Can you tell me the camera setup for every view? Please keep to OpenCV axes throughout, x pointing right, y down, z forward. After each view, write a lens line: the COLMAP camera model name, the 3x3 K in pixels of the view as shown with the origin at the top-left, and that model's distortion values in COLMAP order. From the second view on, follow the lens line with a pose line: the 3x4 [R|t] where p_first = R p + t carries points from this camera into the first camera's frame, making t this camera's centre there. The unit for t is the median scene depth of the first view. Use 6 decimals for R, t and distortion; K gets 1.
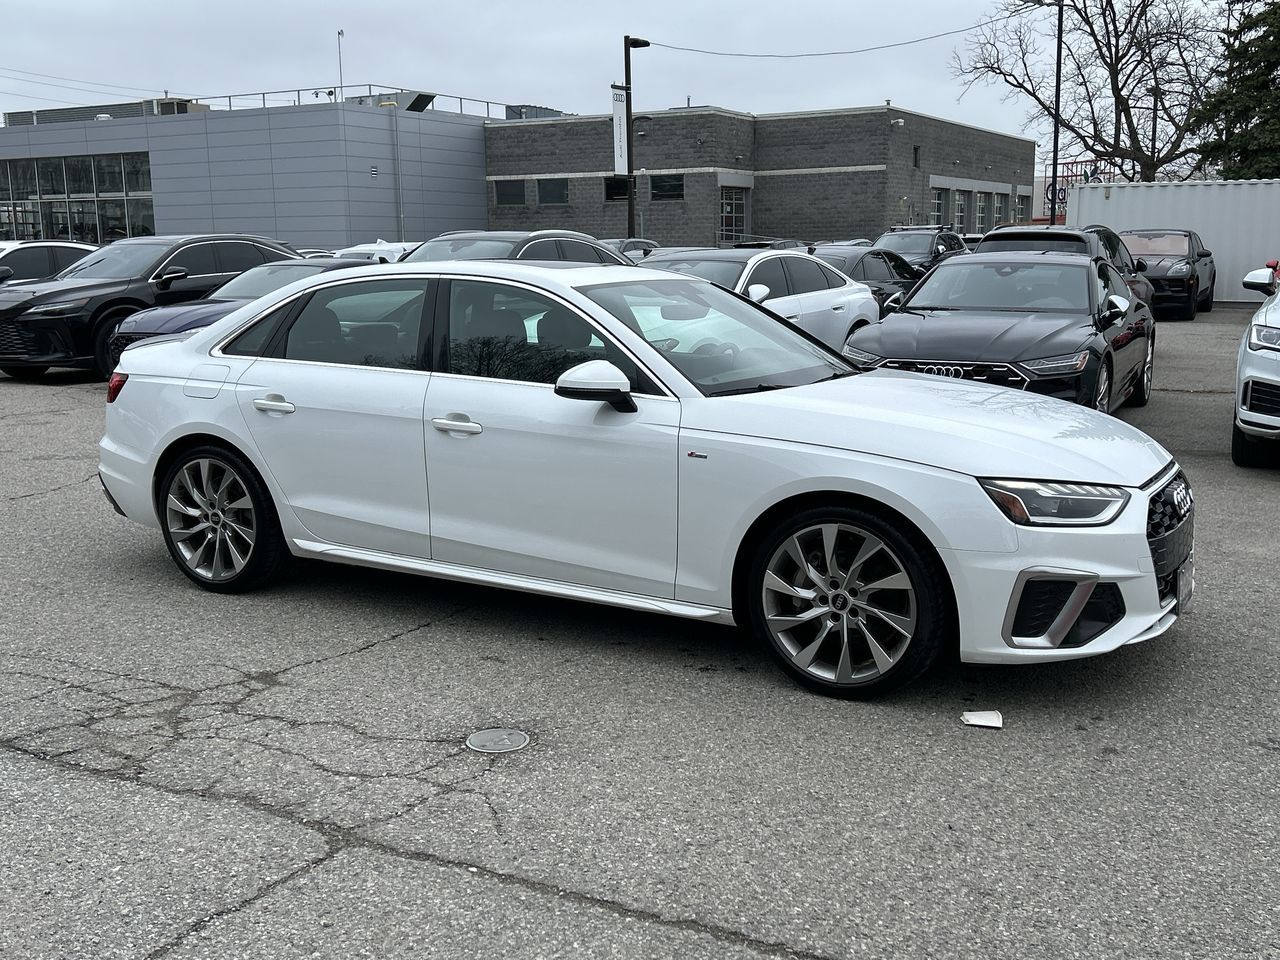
lens RADIAL K [[1314.9, 0, 639.8], [0, 1314.9, 473.4], [0, 0, 1]] dist [0.110899, -0.181810]
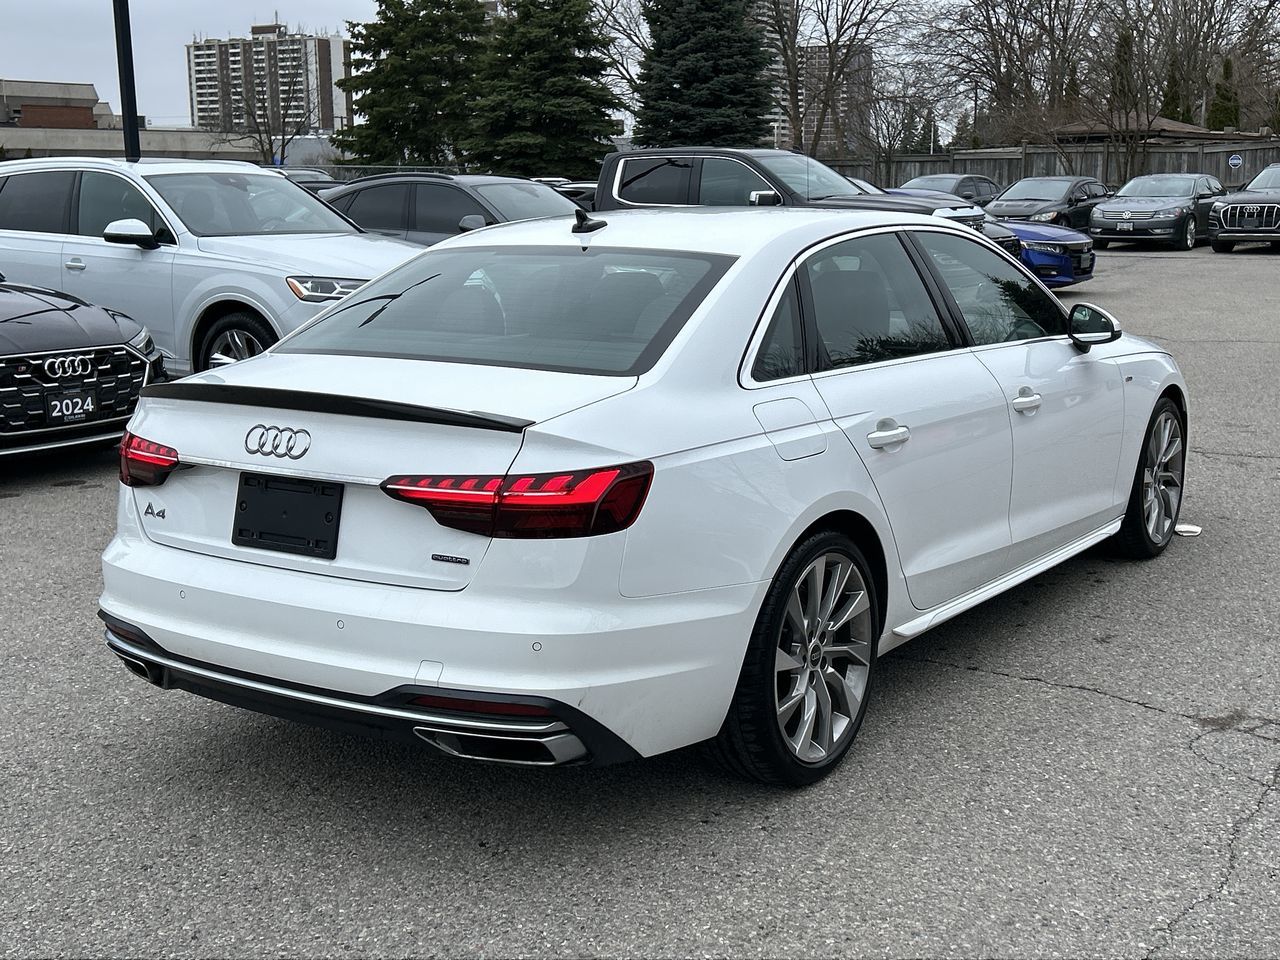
lens RADIAL K [[1539.1, 0, 649.8], [0, 1539.1, 482.2], [0, 0, 1]] dist [0.145071, -0.350316]
pose [[0.071978, -0.183187, 0.980440, -1.014732], [0.173002, 0.970382, 0.168607, -0.174514], [-0.982288, 0.157482, 0.101538, 1.021424]]
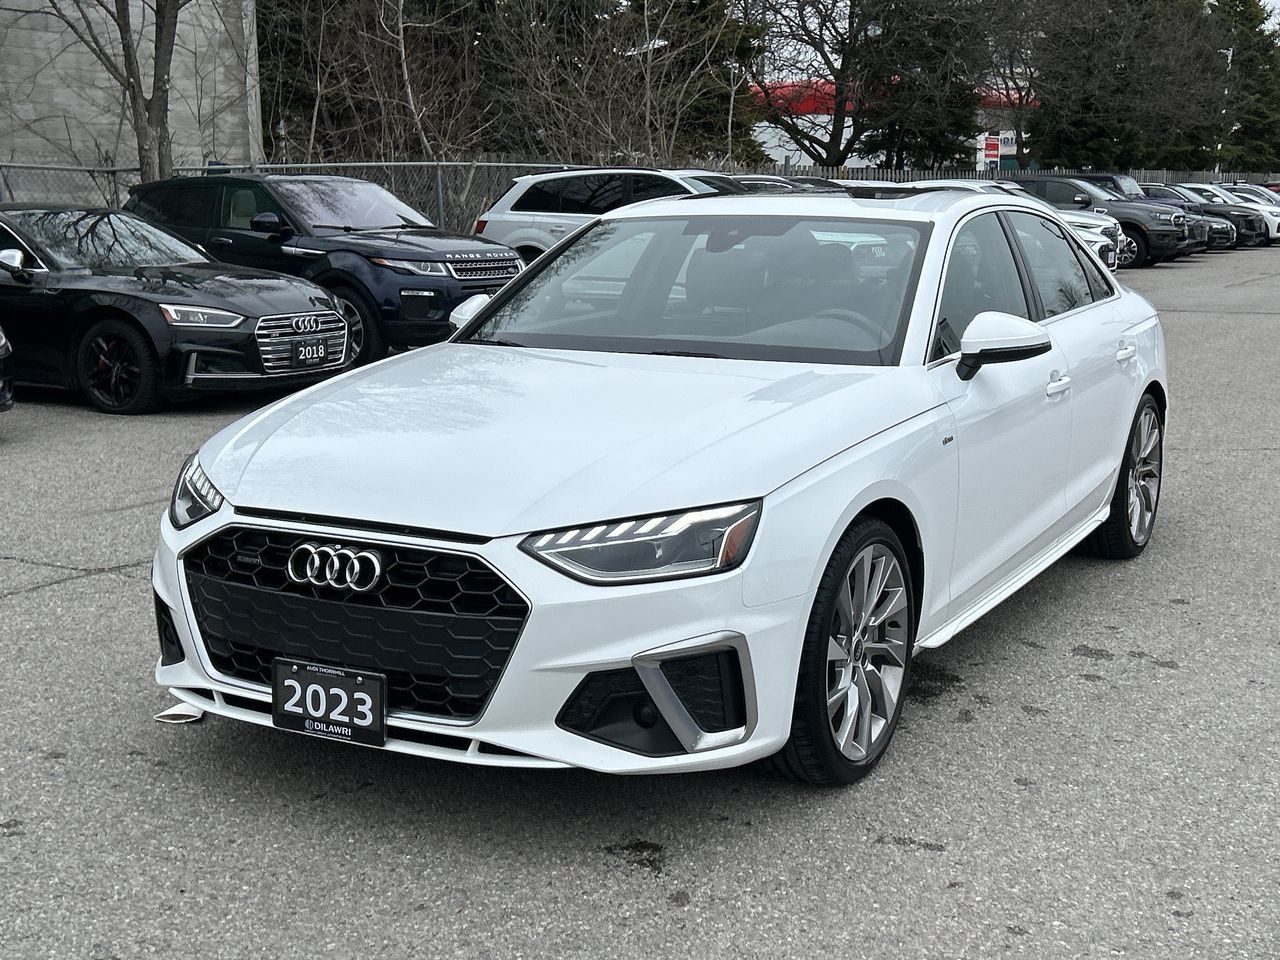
lens RADIAL K [[1645.5, 0, 640.0], [0, 1645.5, 480.0], [0, 0, 1]] dist [0.197958, -0.543967]
pose [[0.006778, 0.181237, -0.983416, 0.972866], [-0.161612, 0.970709, 0.177781, -0.153045], [0.986831, 0.157727, 0.035869, 0.913632]]
